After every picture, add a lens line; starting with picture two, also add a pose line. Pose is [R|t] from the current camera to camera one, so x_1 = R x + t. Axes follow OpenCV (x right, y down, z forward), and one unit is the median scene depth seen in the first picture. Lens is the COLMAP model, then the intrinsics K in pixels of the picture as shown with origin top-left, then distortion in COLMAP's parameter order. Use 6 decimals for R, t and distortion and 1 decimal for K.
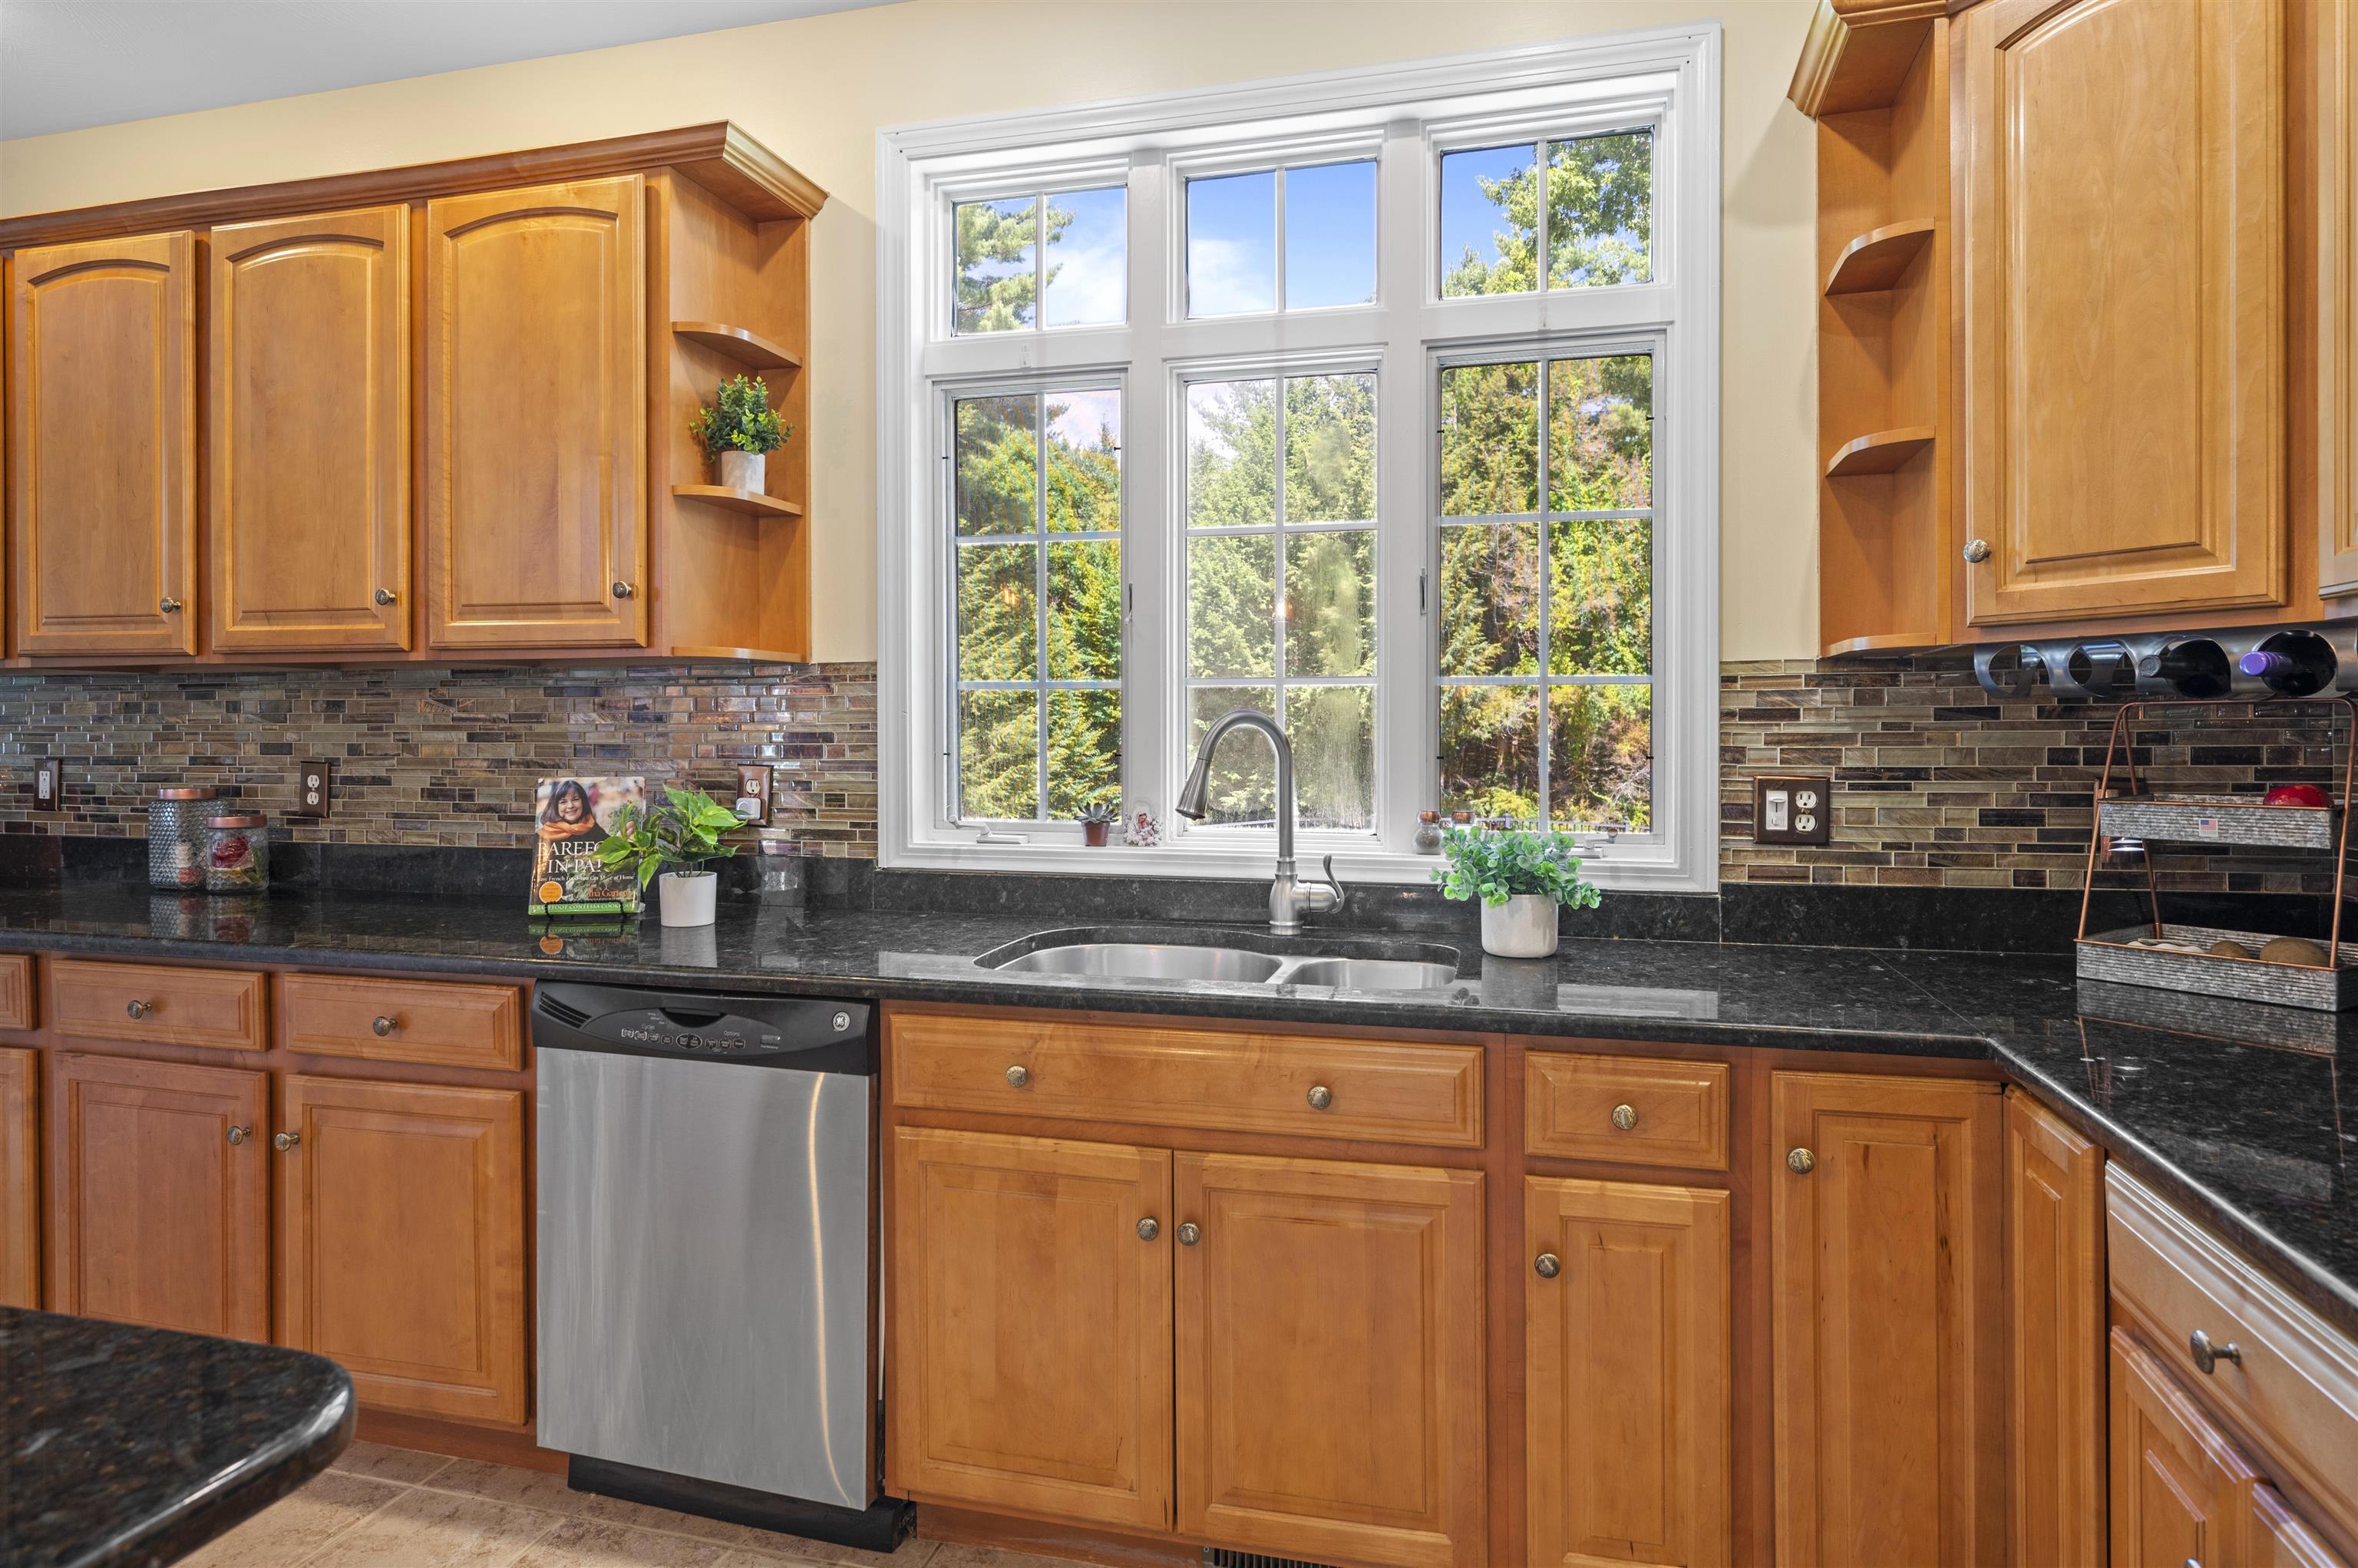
lens RADIAL K [[1382.3, 0, 1192.5], [0, 1382.3, 734.9], [0, 0, 1]] dist [-0.003852, -0.000344]
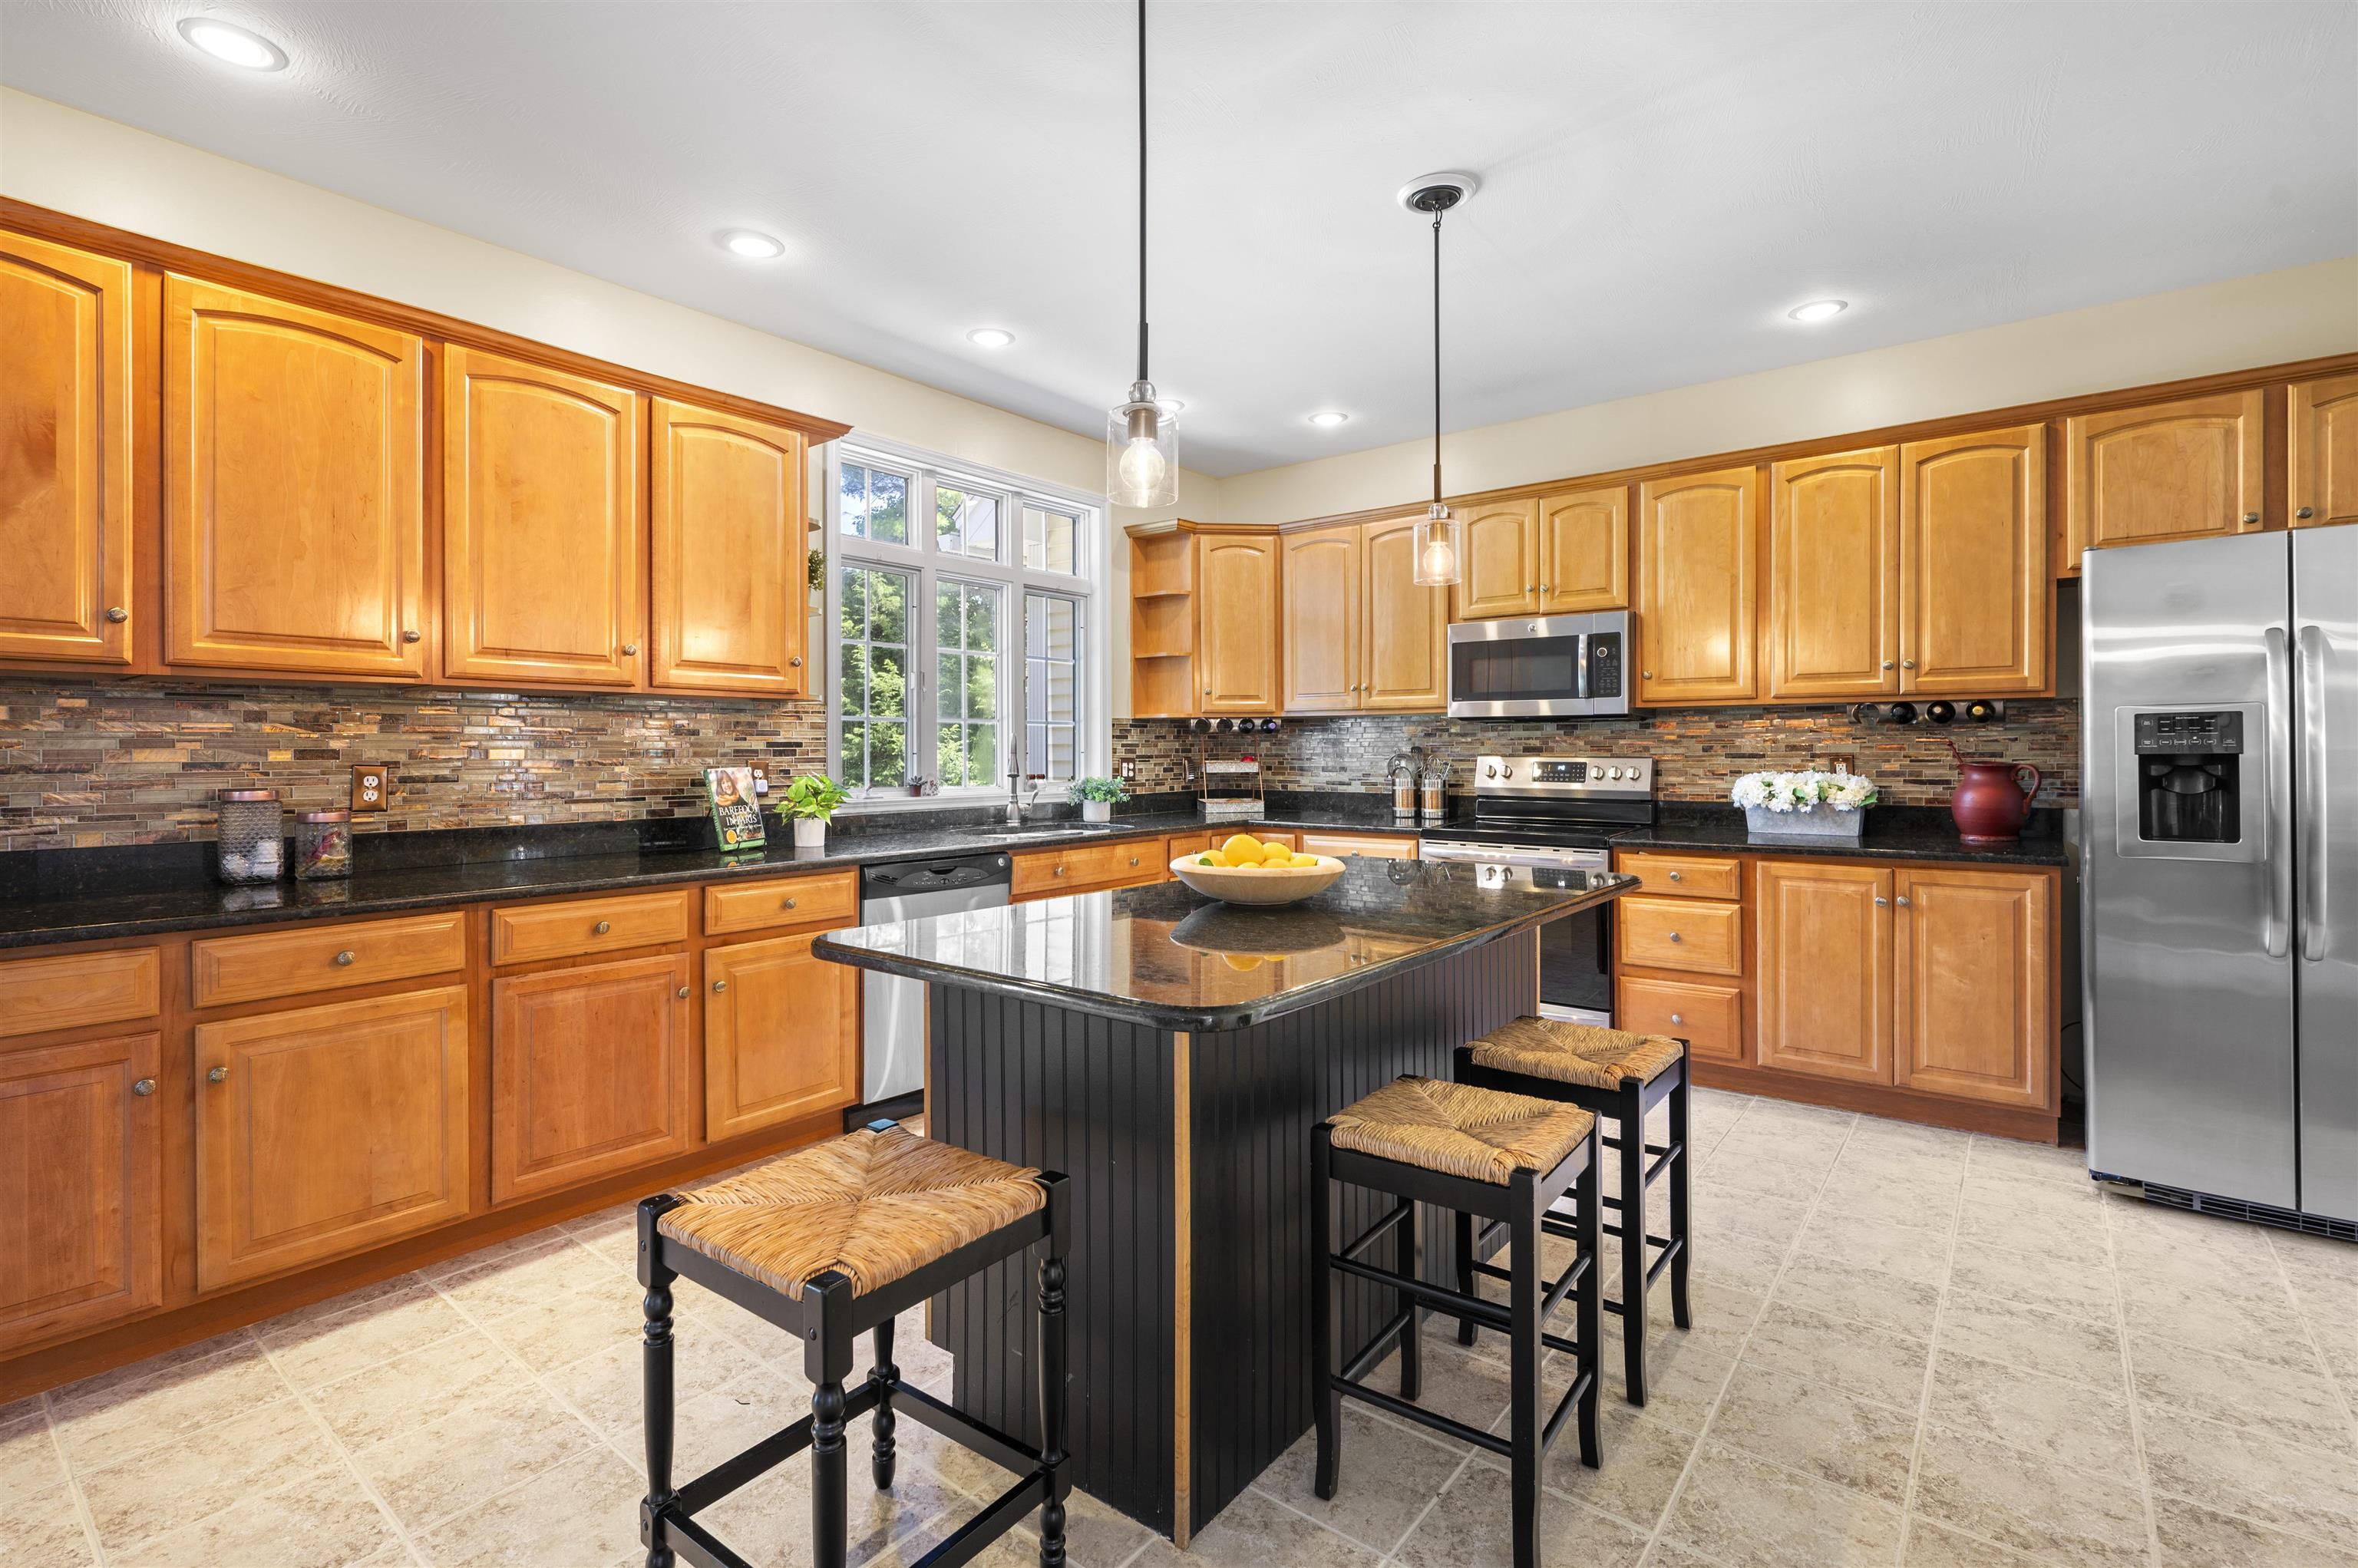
lens RADIAL K [[1060.2, 0, 1199.3], [0, 1060.2, 754.7], [0, 0, 1]] dist [-0.001862, -0.000310]
pose [[0.384291, -0.005699, 0.923194, -1.469923], [0.005975, 0.999975, 0.003686, 0.013984], [-0.923193, 0.004100, 0.384316, -0.017580]]
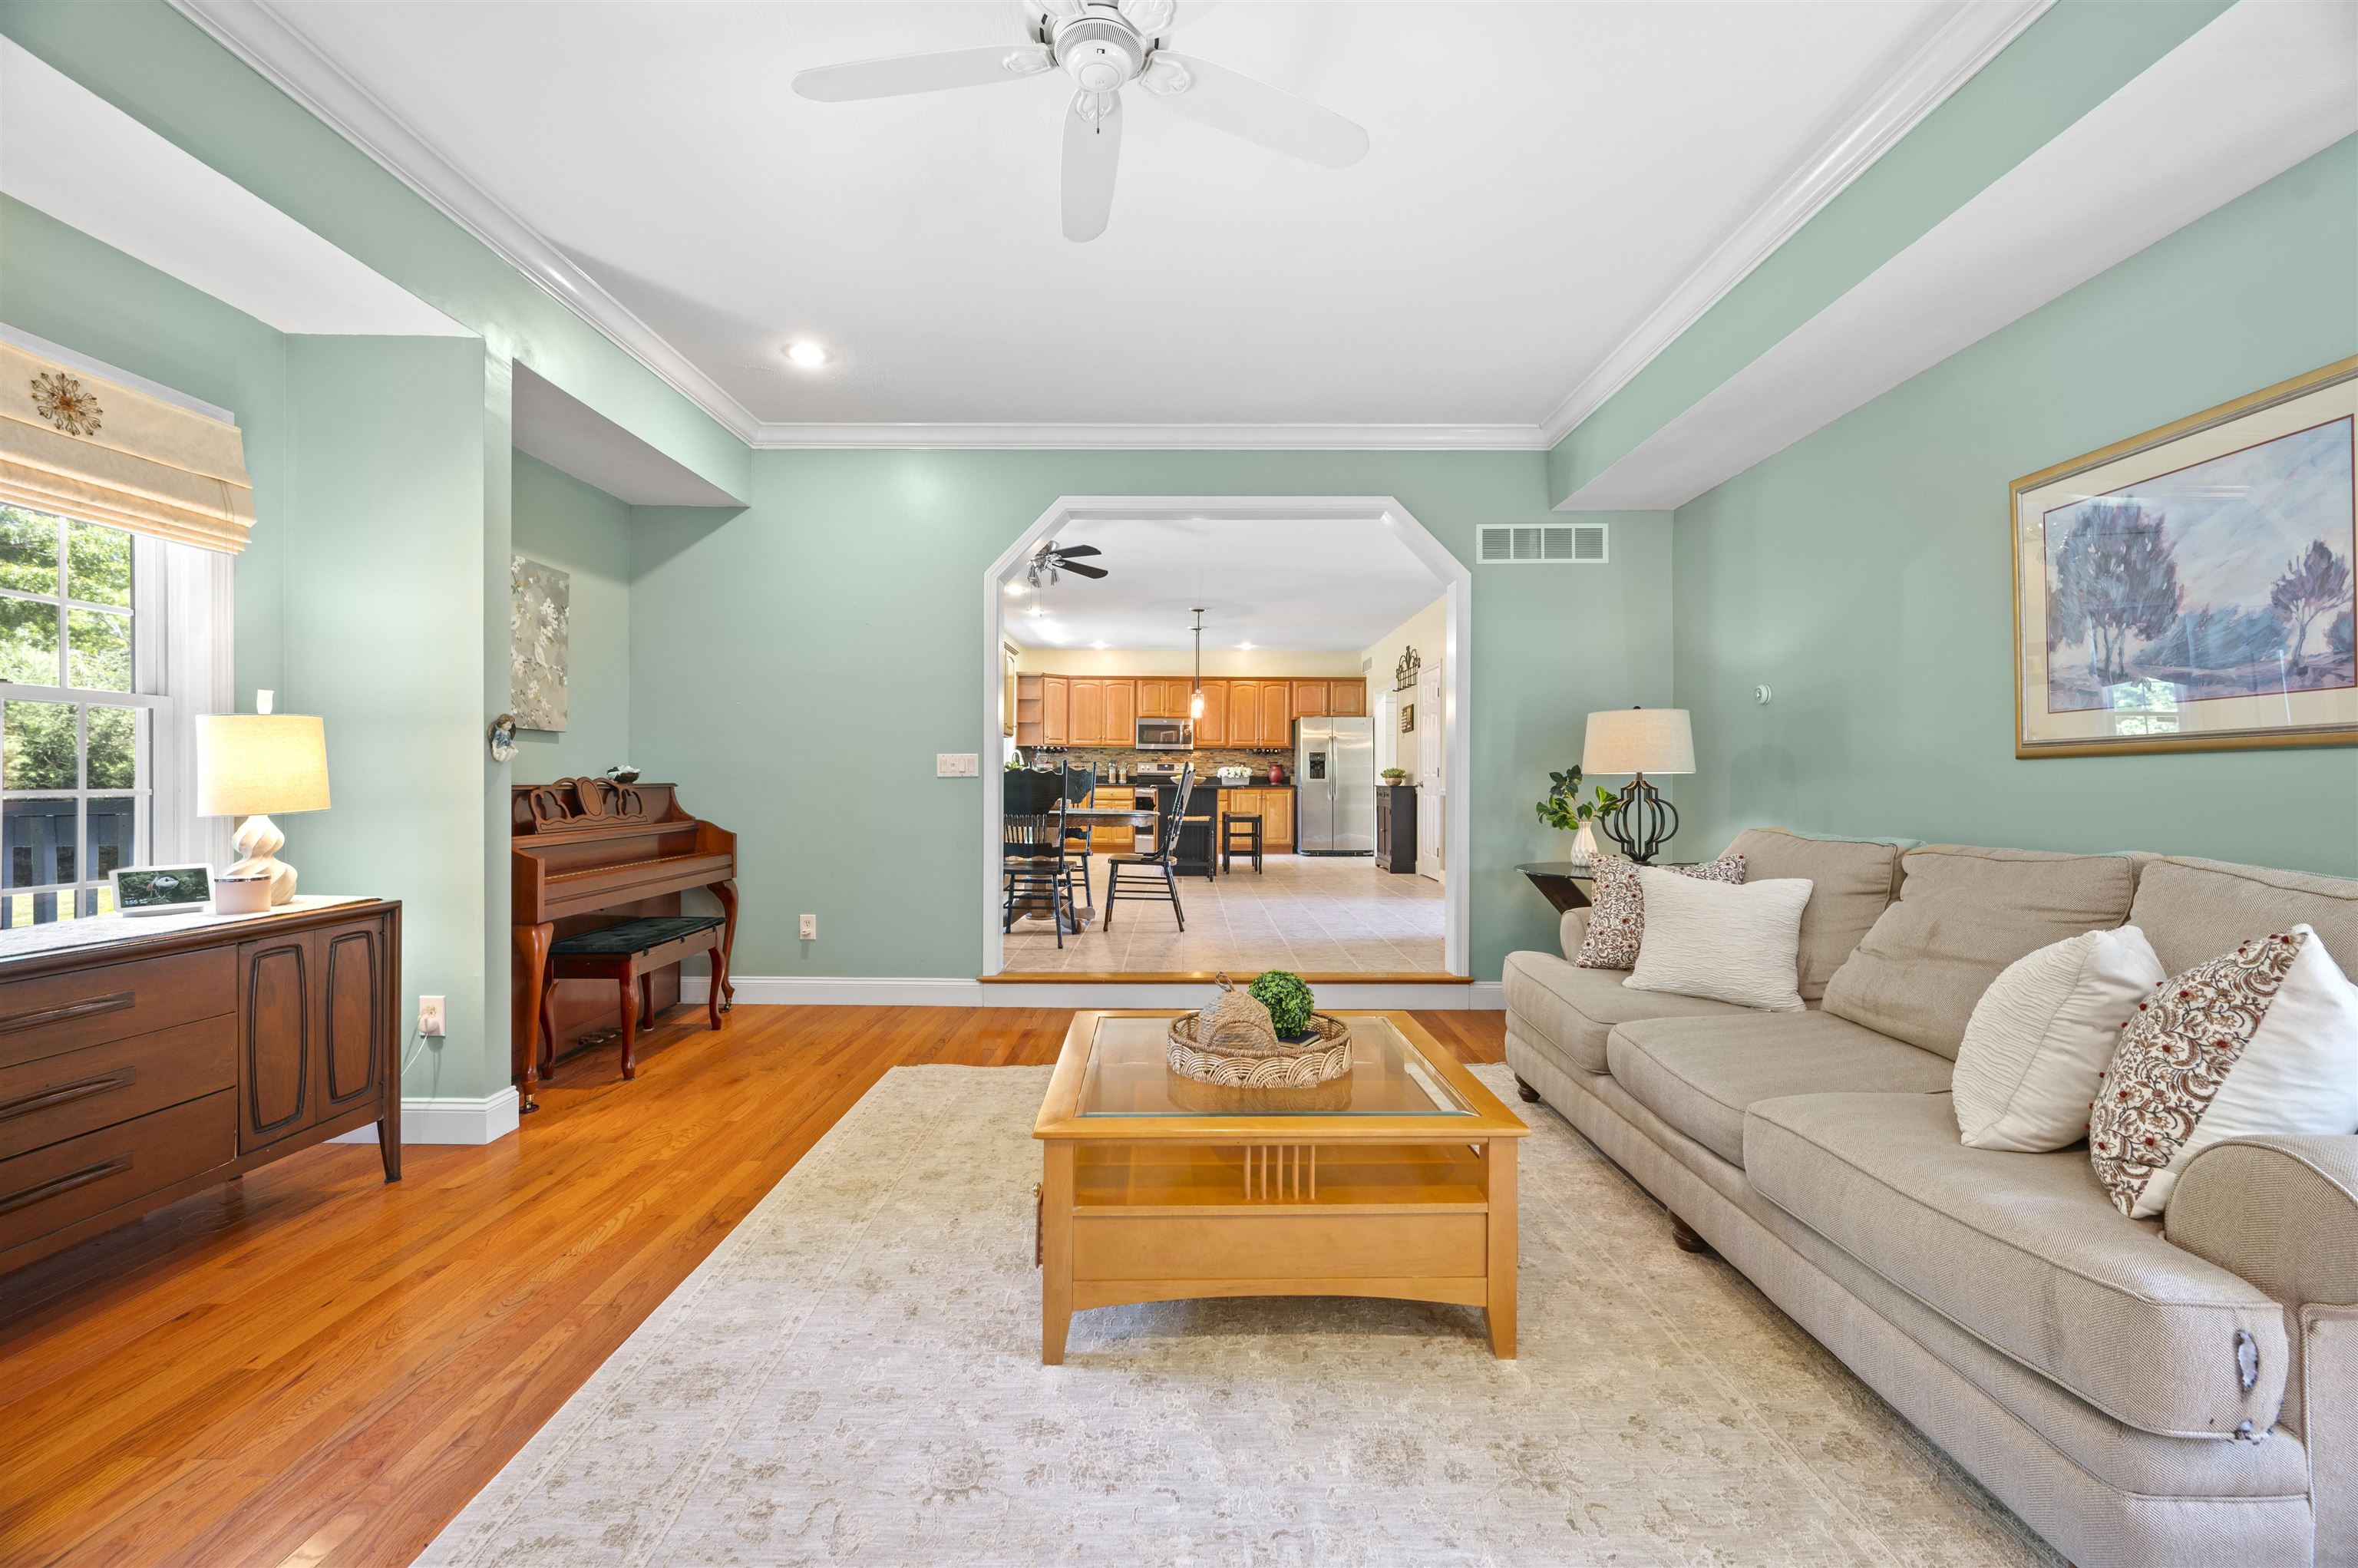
lens RADIAL K [[971.8, 0, 1175.1], [0, 971.8, 781.6], [0, 0, 1]] dist [-0.003141, -0.000490]
pose [[-0.267162, 0.002472, 0.963649, -4.620497], [-0.003417, 0.999988, -0.003513, 0.148838], [-0.963646, -0.004232, -0.267150, 1.468956]]
